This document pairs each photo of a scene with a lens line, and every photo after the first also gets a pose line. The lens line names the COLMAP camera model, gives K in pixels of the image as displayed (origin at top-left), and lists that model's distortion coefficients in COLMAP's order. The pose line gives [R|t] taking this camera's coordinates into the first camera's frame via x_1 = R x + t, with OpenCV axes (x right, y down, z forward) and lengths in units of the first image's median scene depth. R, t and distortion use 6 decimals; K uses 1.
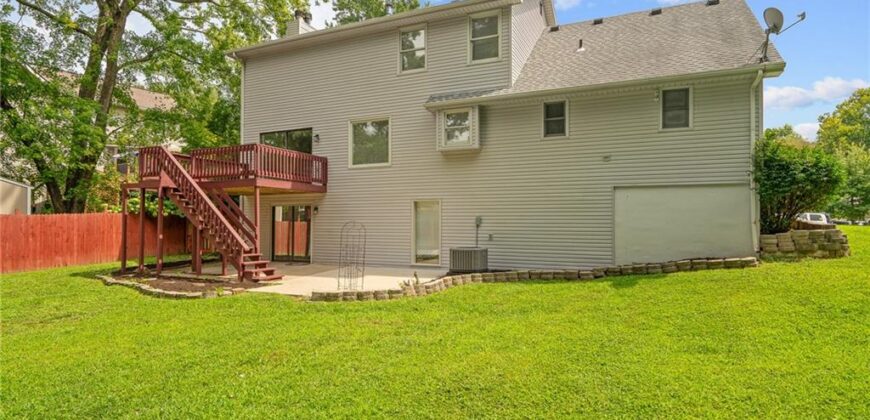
lens RADIAL K [[442.4, 0, 421.7], [0, 442.4, 209.5], [0, 0, 1]] dist [0.022553, 0.000290]
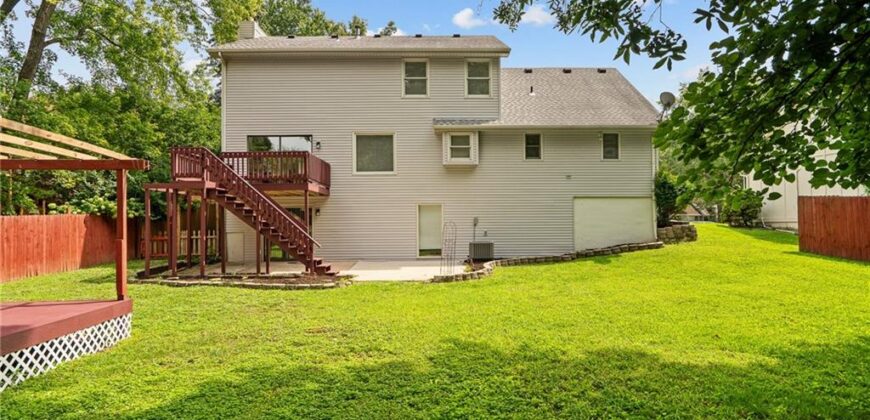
lens RADIAL K [[442.4, 0, 421.7], [0, 442.4, 209.5], [0, 0, 1]] dist [0.022553, 0.000290]
pose [[0.918189, 0.005252, 0.396108, -0.529797], [-0.004274, 0.999985, -0.003352, -0.002268], [-0.396120, 0.001384, 0.918198, -0.115599]]
